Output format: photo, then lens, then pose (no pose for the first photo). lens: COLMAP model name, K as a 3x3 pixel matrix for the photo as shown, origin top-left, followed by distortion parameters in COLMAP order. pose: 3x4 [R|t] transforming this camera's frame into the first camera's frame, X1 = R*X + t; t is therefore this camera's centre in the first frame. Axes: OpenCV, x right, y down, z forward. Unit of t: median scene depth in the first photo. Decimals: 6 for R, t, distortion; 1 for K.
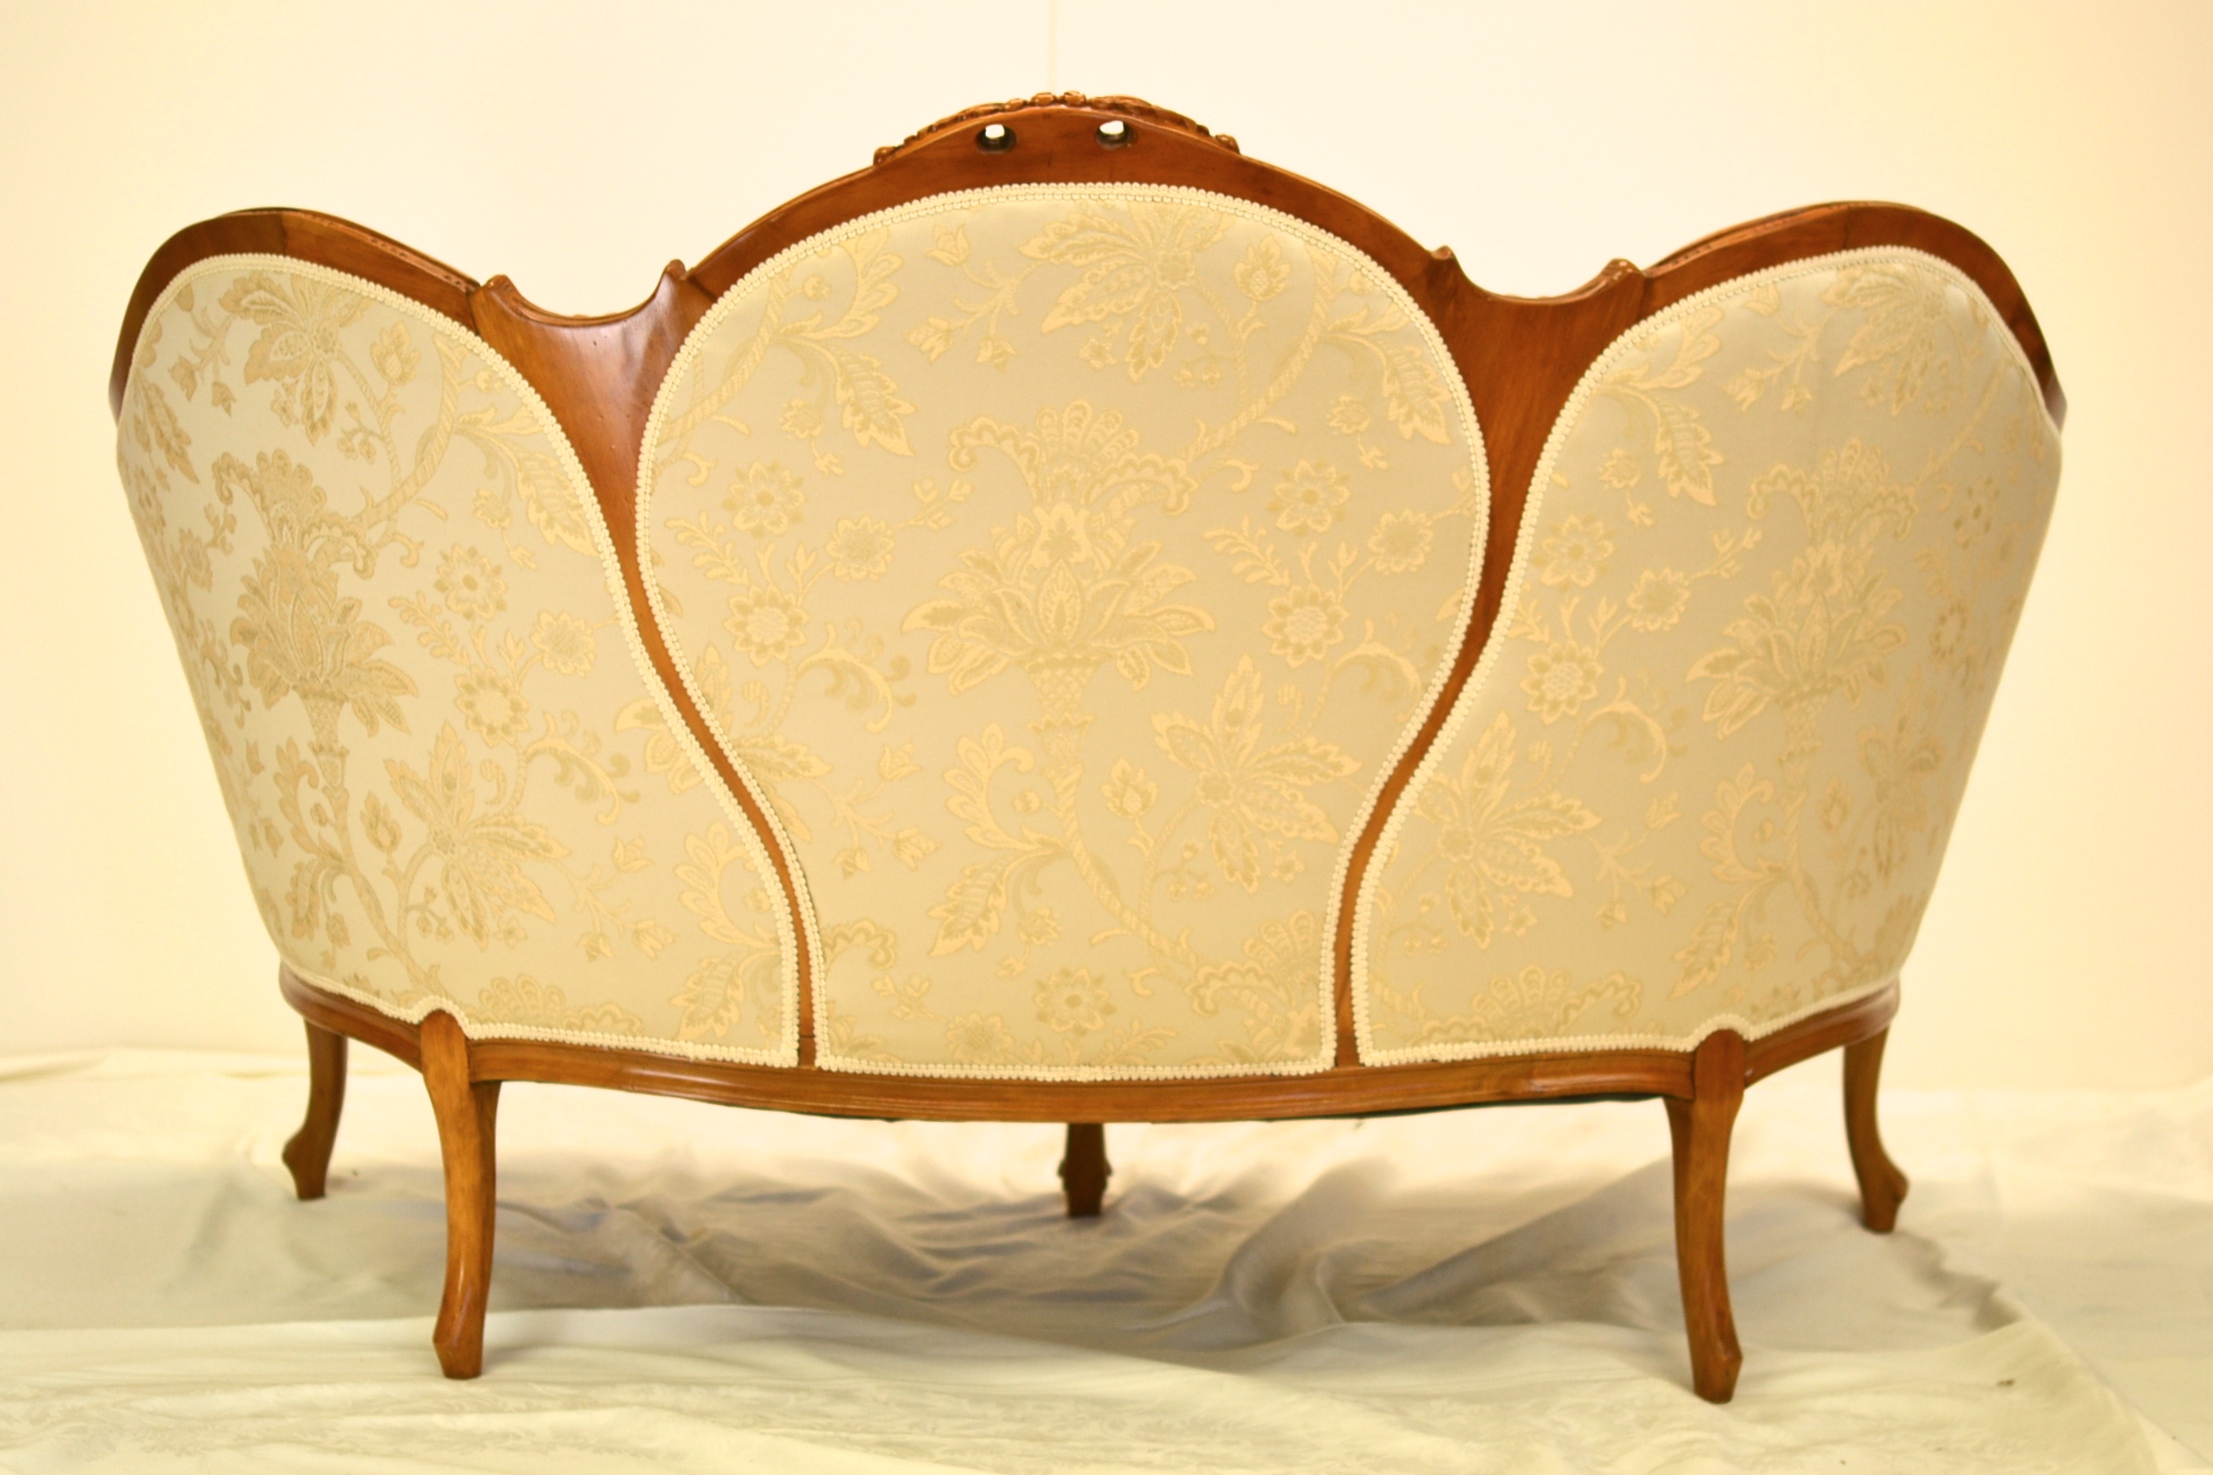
lens RADIAL K [[5771.2, 0, 1106.5], [0, 5771.2, 737.5], [0, 0, 1]] dist [-0.047718, 0.773725]
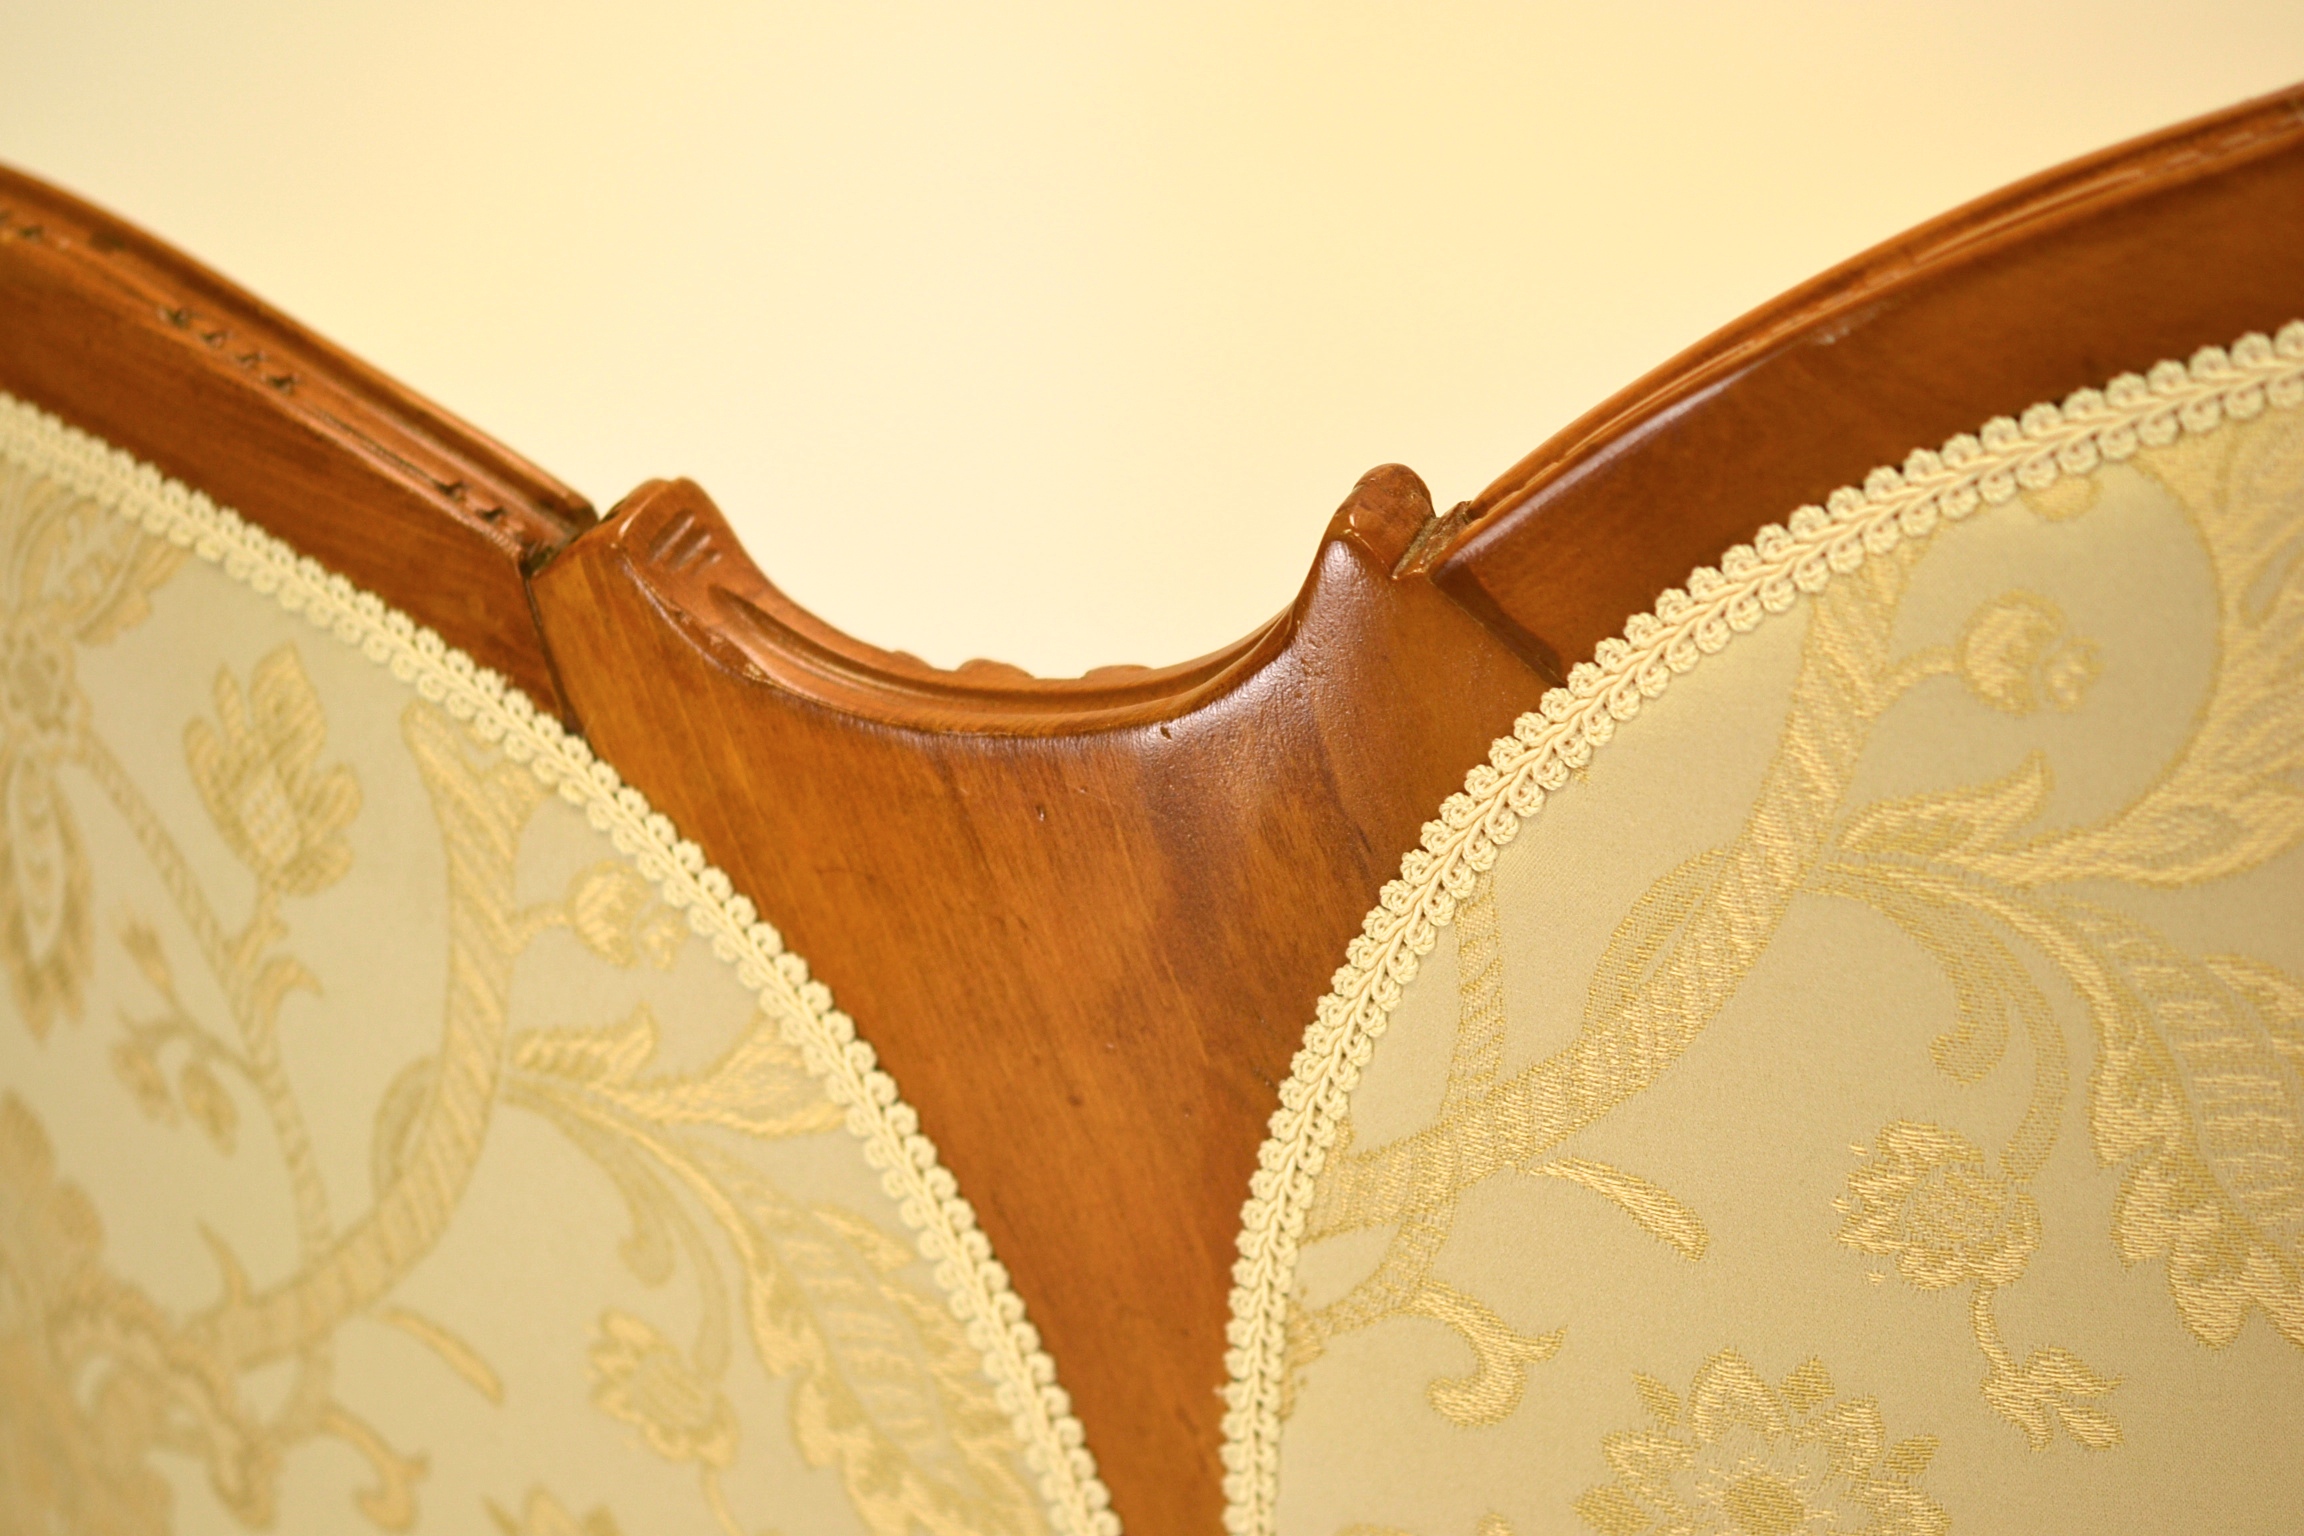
lens RADIAL K [[6008.5, 0, 1152.0], [0, 6008.5, 768.0], [0, 0, 1]] dist [-0.047718, 0.773725]
pose [[0.987739, 0.025946, -0.153946, -0.047142], [-0.008744, 0.993739, 0.111380, -0.097160], [0.155872, -0.108668, 0.981782, 0.764582]]
